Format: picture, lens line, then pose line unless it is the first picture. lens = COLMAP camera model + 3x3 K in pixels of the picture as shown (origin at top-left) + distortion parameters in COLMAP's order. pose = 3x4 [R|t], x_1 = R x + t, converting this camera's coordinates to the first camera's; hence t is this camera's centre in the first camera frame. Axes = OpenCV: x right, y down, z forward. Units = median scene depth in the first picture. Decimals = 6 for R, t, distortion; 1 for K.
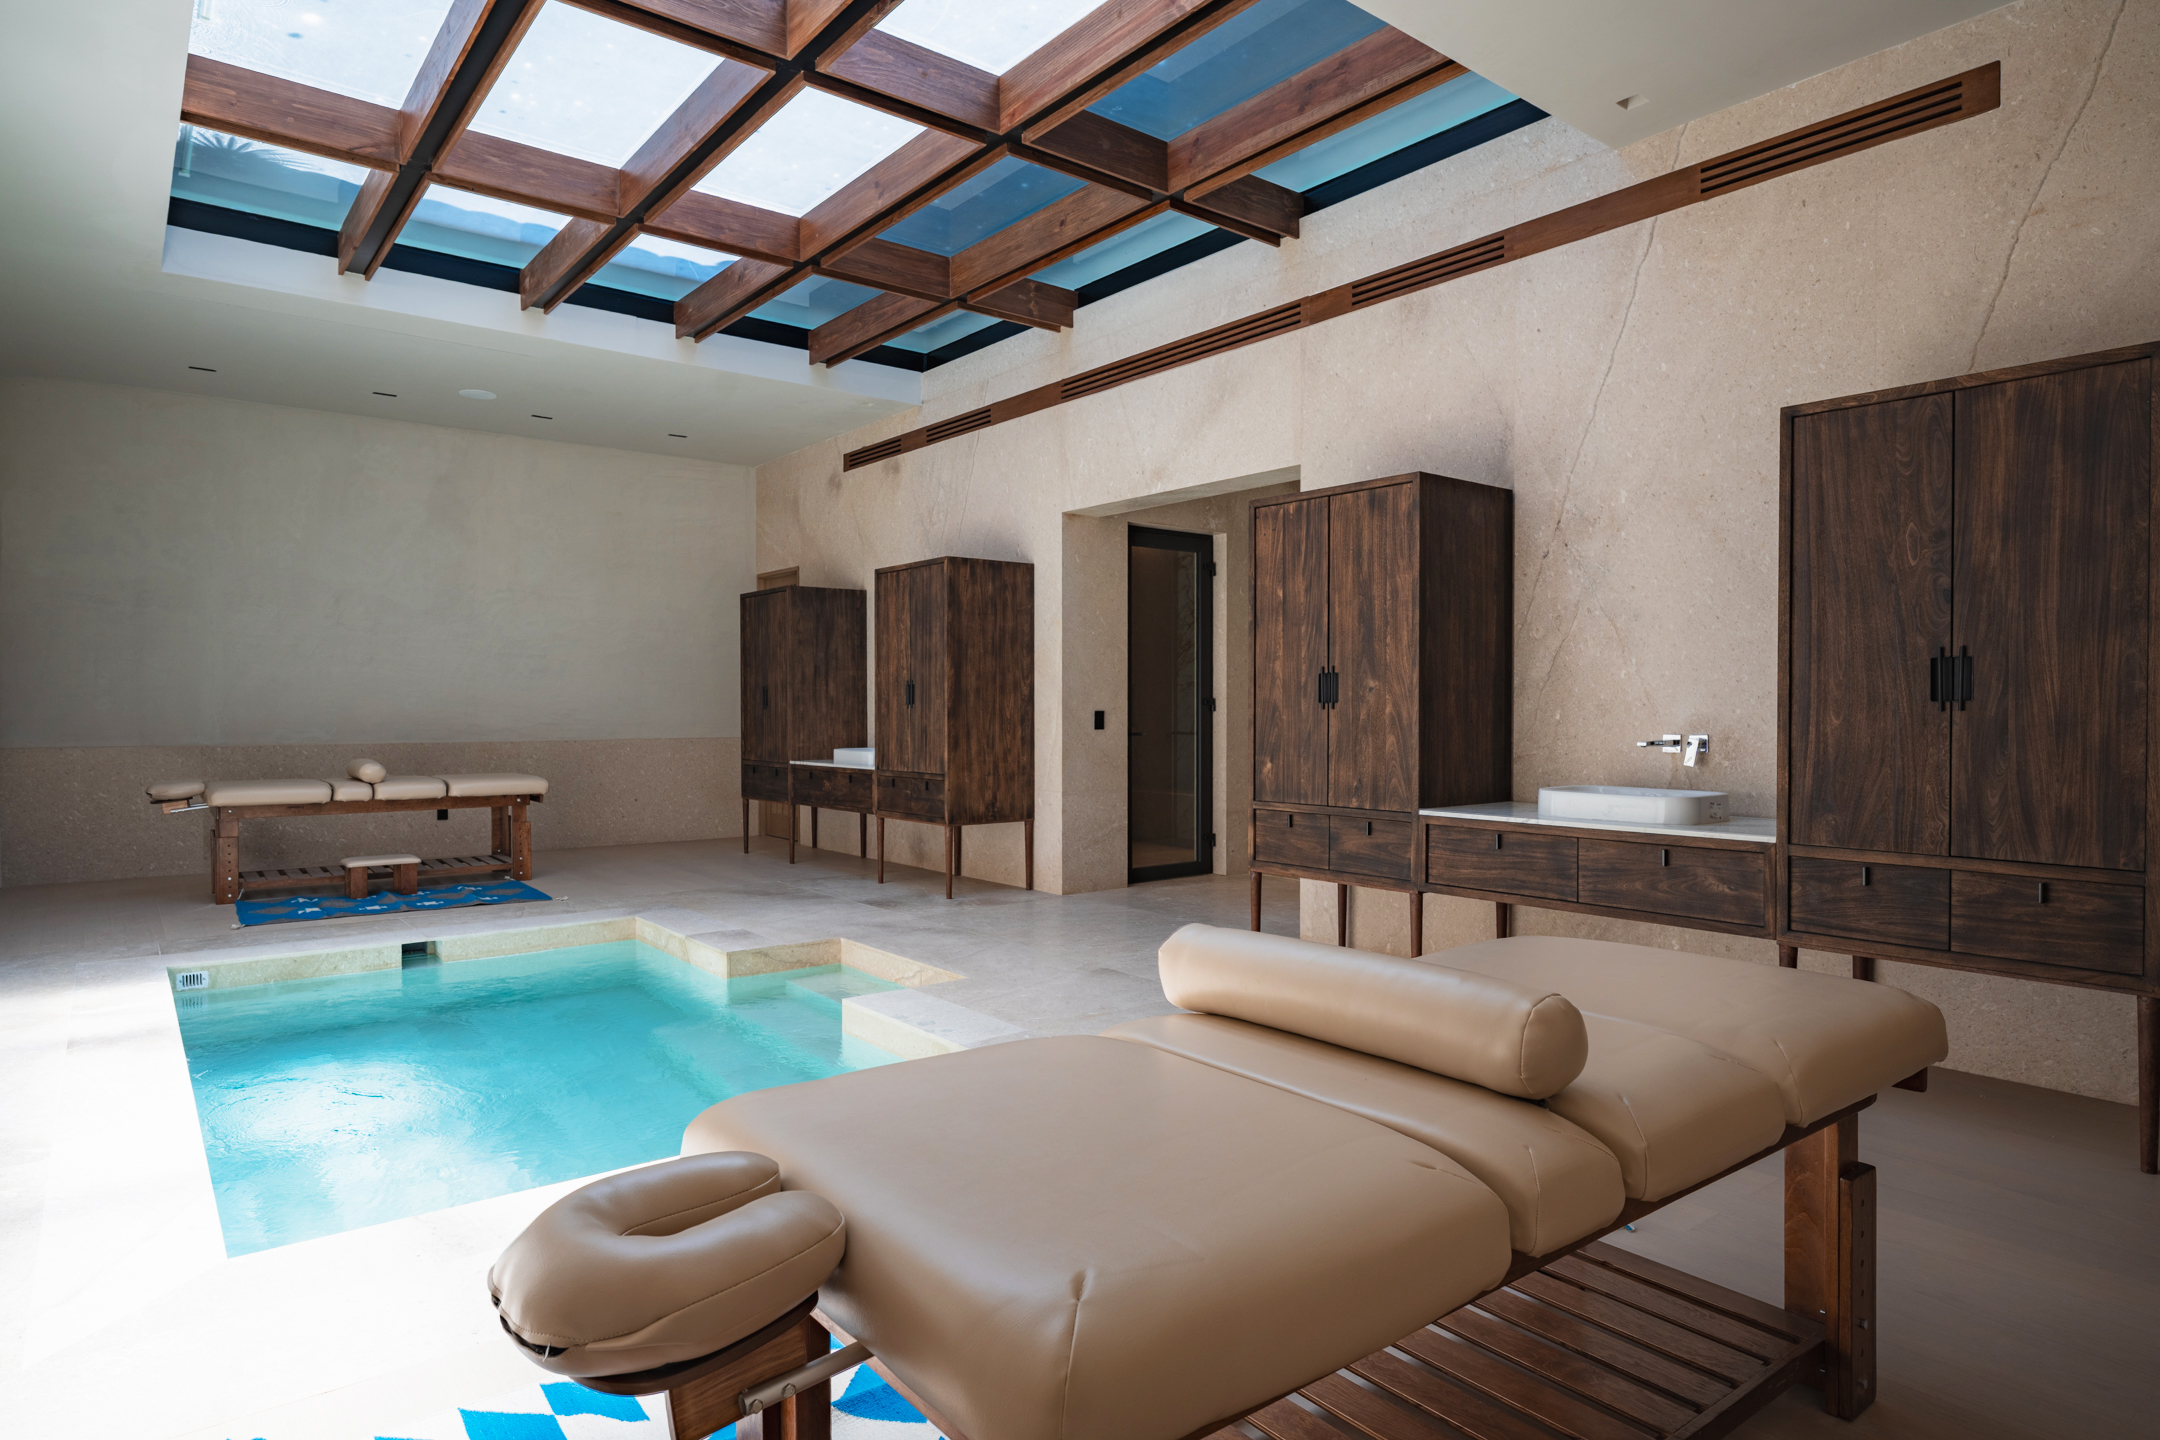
lens RADIAL K [[1190.5, 0, 1080.1], [0, 1190.5, 705.7], [0, 0, 1]] dist [0.000295, 0.000687]
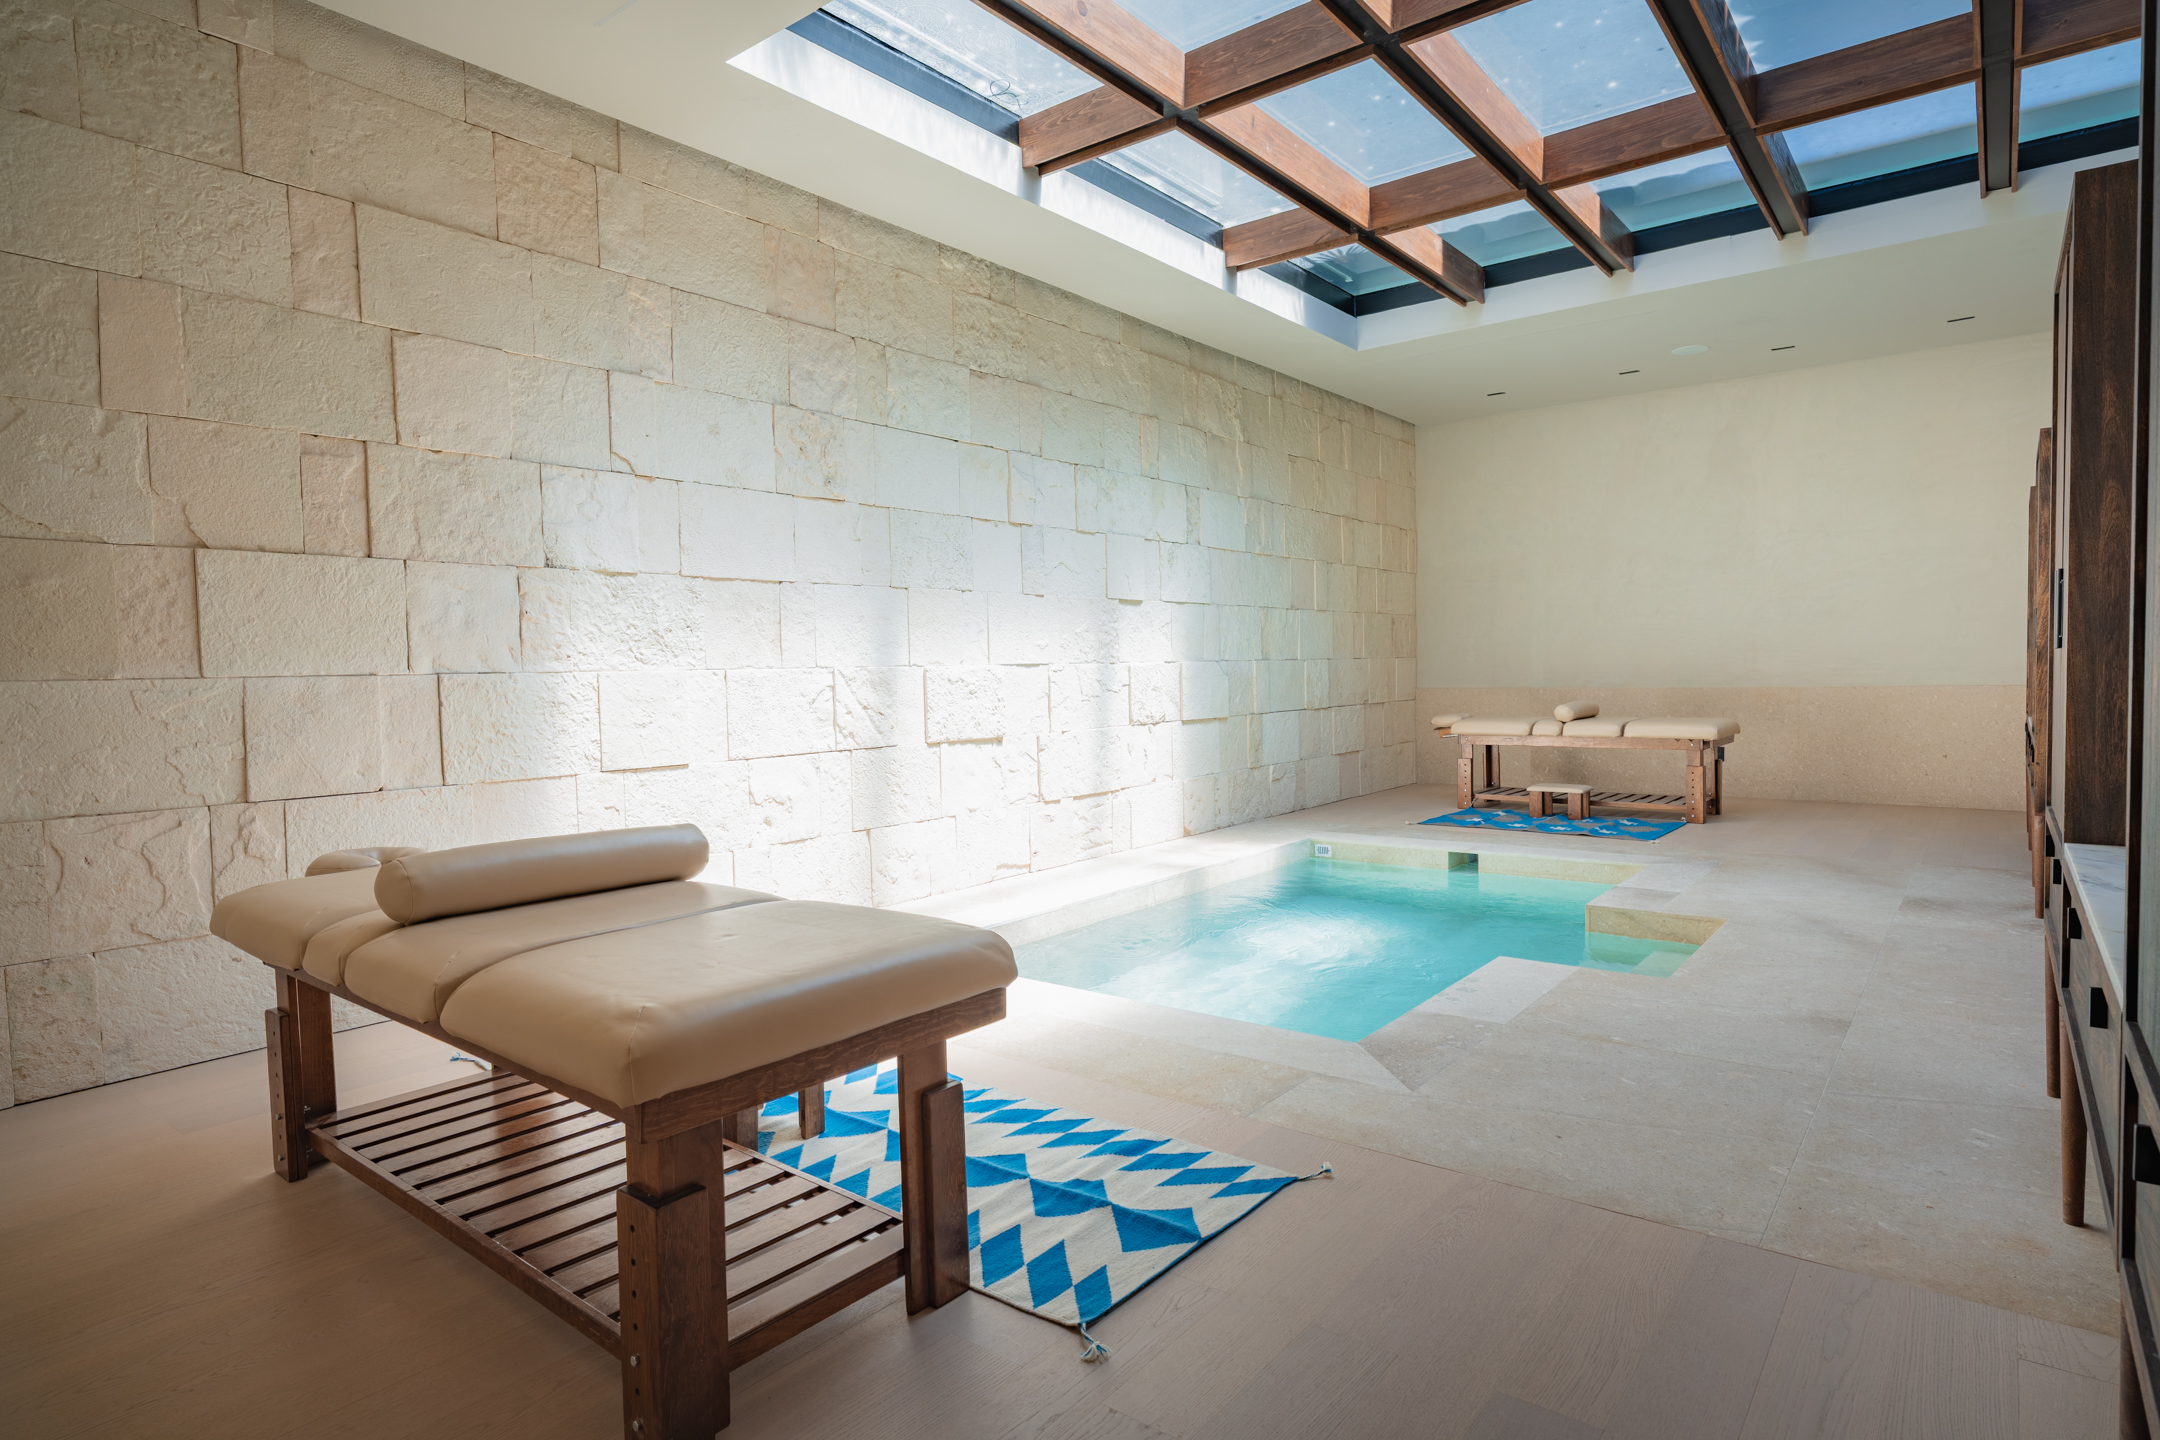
lens RADIAL K [[1155.4, 0, 1085.3], [0, 1155.4, 678.0], [0, 0, 1]] dist [0.002329, 0.000900]
pose [[0.238452, 0.003901, -0.971146, 0.337400], [0.017217, 0.999818, 0.008244, 0.004161], [0.971002, -0.018686, 0.238341, 0.245538]]
